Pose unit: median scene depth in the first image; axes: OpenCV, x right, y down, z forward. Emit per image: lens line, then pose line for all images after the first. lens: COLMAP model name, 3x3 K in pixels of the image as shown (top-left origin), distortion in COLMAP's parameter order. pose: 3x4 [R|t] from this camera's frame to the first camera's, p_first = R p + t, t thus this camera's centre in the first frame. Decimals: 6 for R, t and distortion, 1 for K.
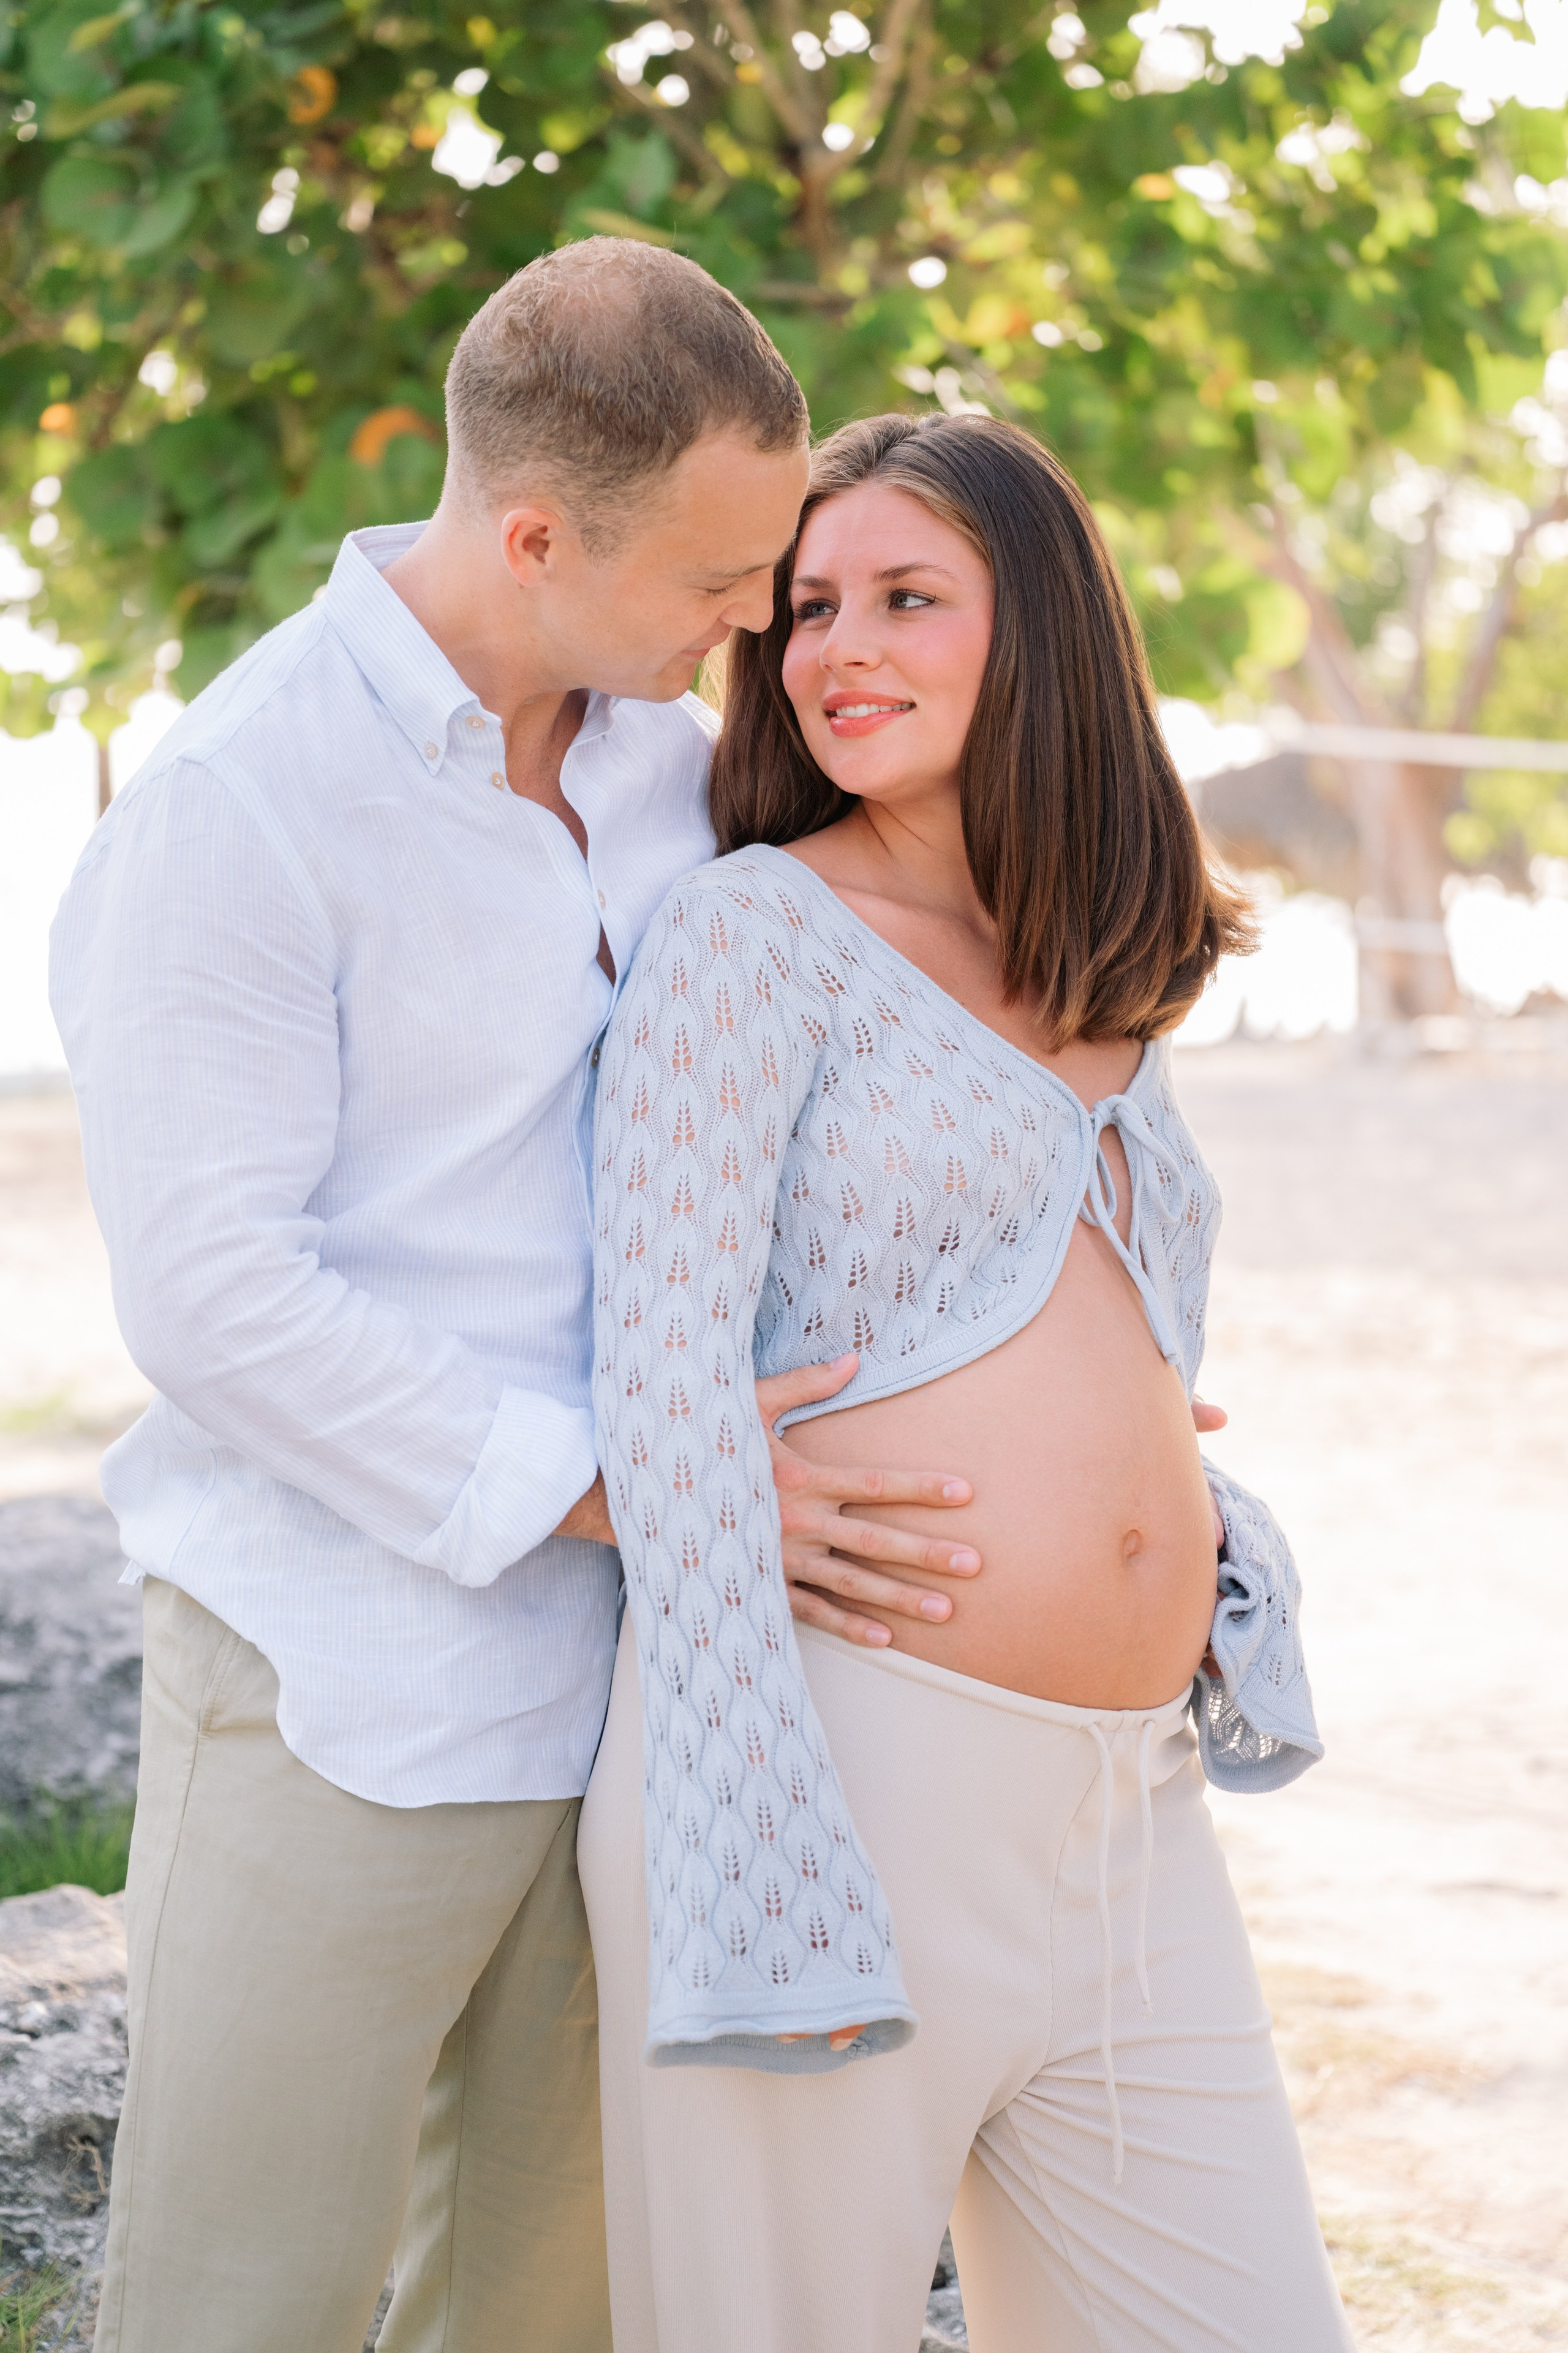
lens RADIAL K [[4577.1, 0, 787.0], [0, 4577.1, 1167.0], [0, 0, 1]] dist [-0.025524, 0.031059]
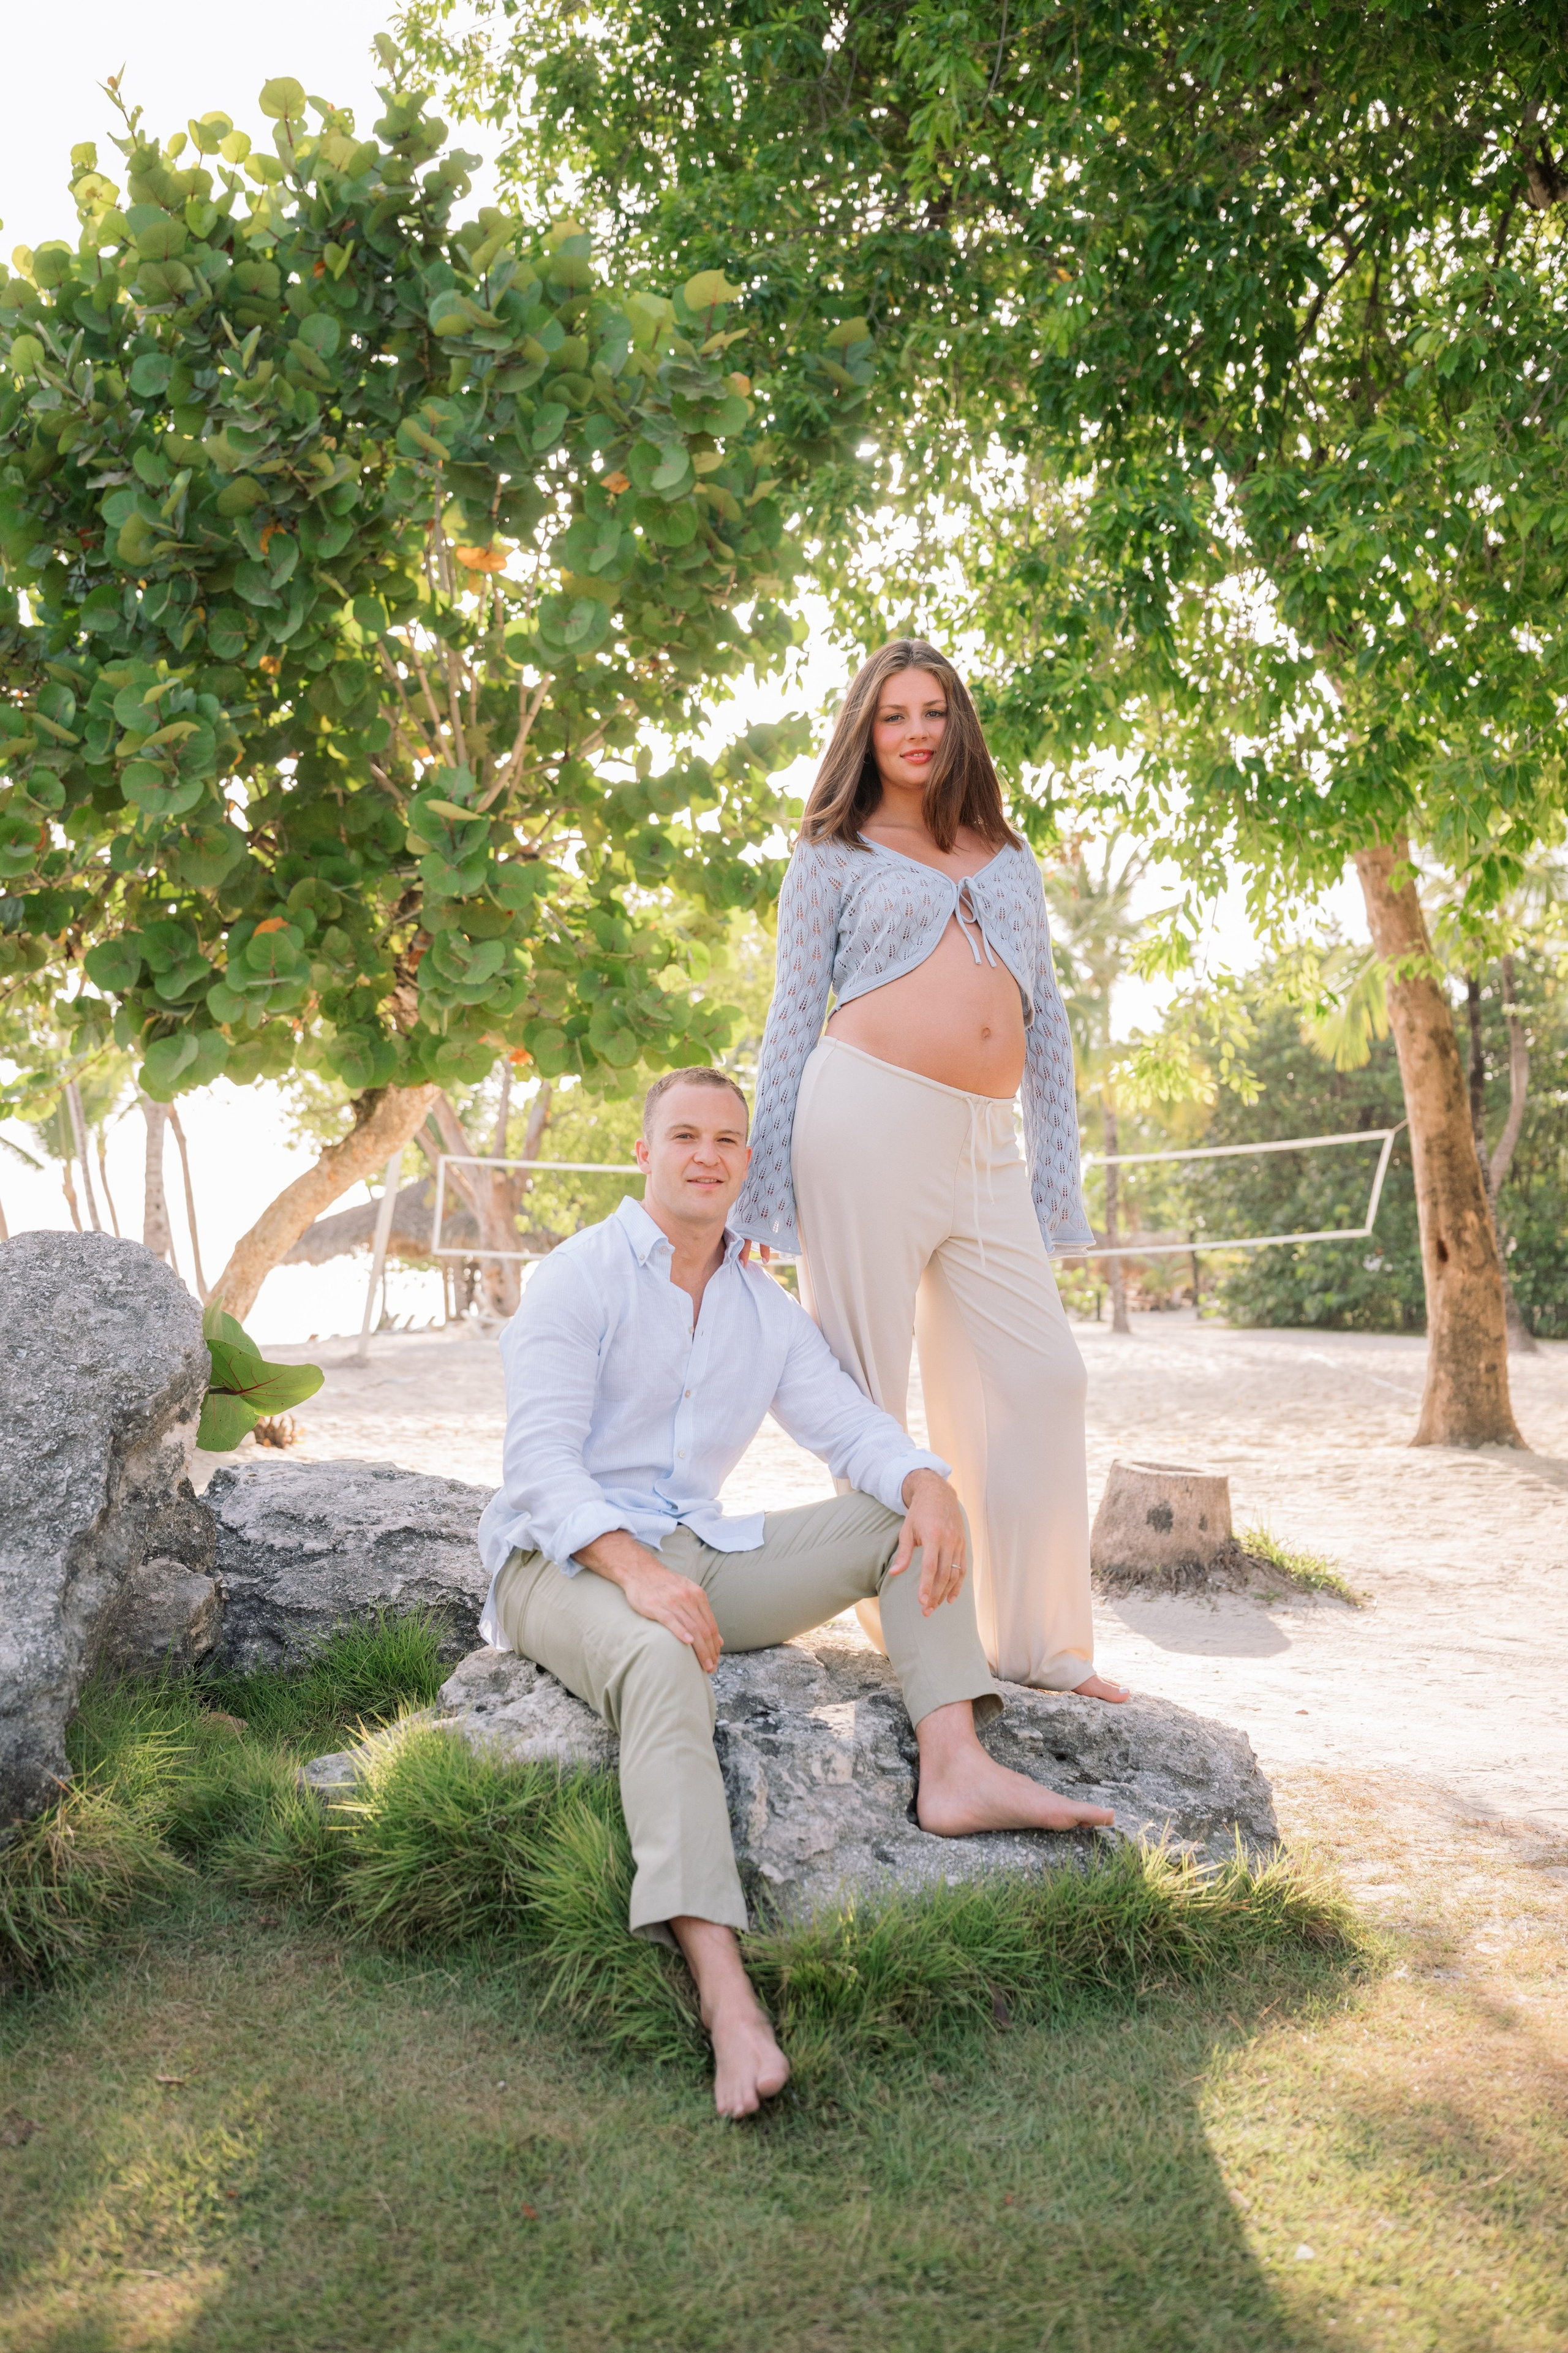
lens RADIAL K [[2207.8, 0, 770.8], [0, 2207.8, 1179.4], [0, 0, 1]] dist [-0.001127, -0.007098]
pose [[0.959887, -0.017418, 0.279845, -0.149919], [0.045374, 0.994563, -0.093733, 0.036720], [-0.276690, 0.102671, 0.955459, 0.082914]]
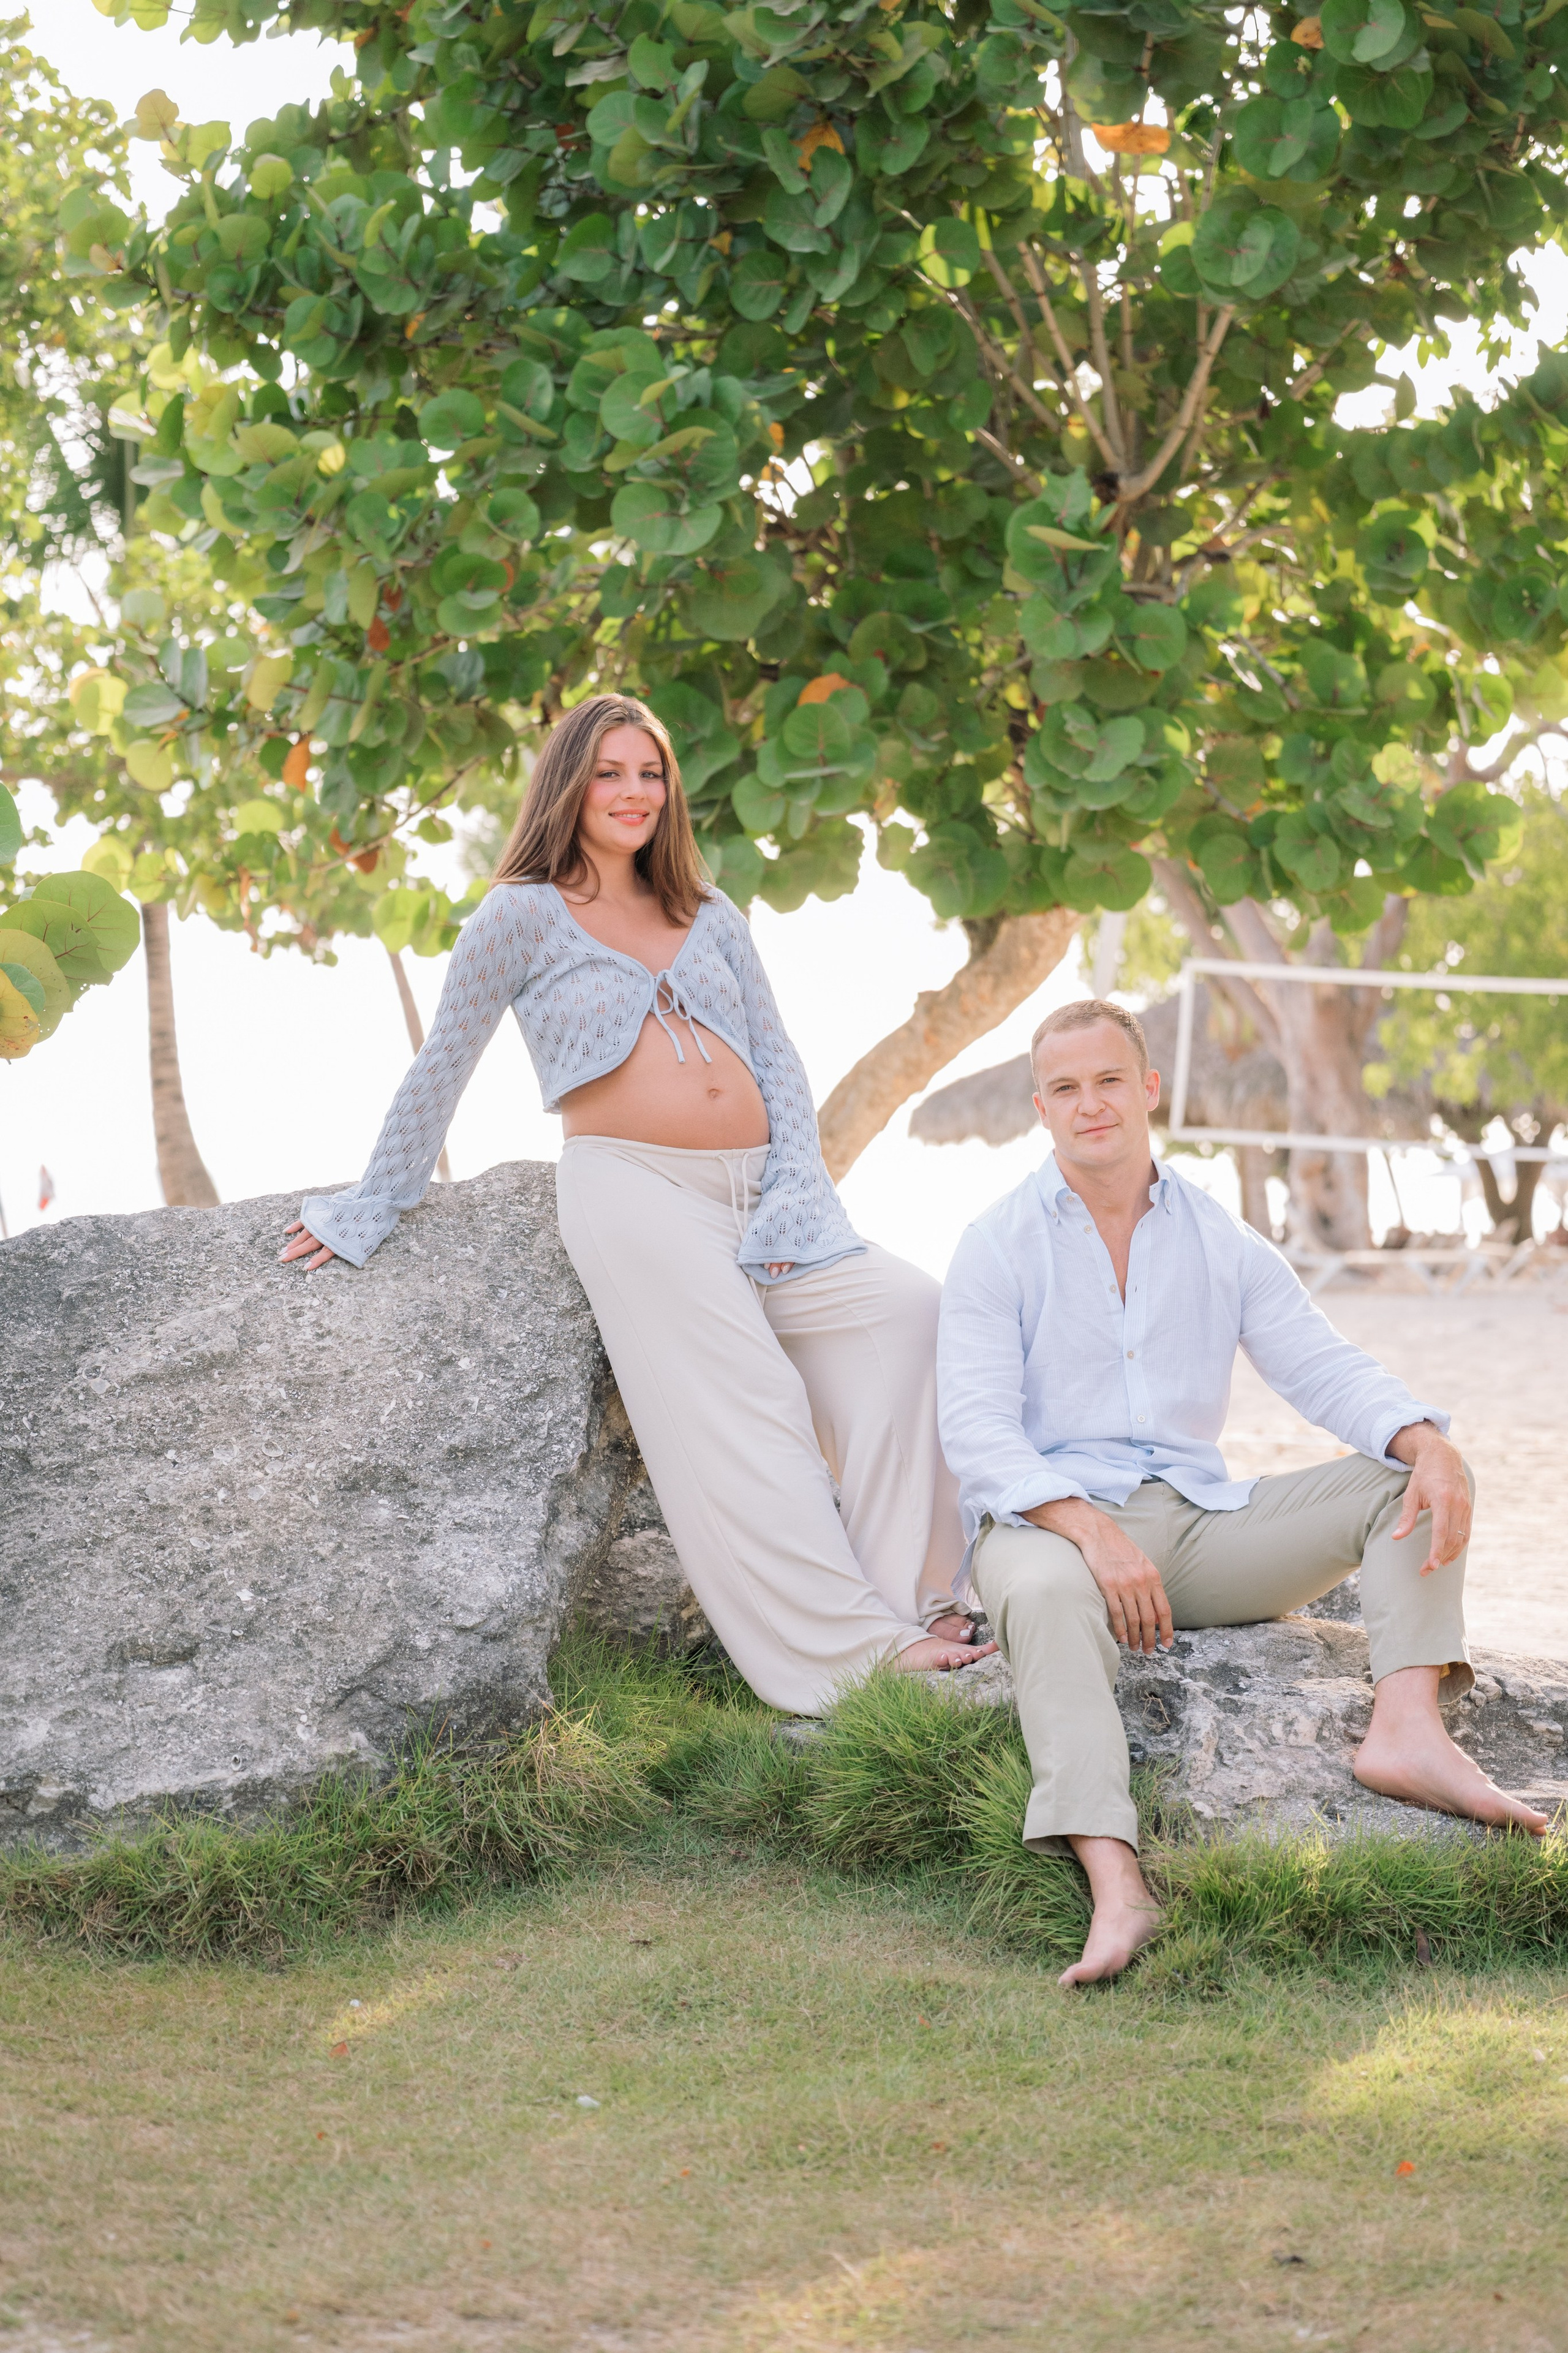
lens RADIAL K [[4454.7, 0, 784.0], [0, 4454.7, 1176.5], [0, 0, 1]] dist [0.005799, -0.382433]
pose [[0.999391, -0.018210, 0.029752, -0.142603], [0.019873, 0.998200, -0.056579, 0.048833], [-0.028668, 0.057136, 0.997955, -0.268040]]
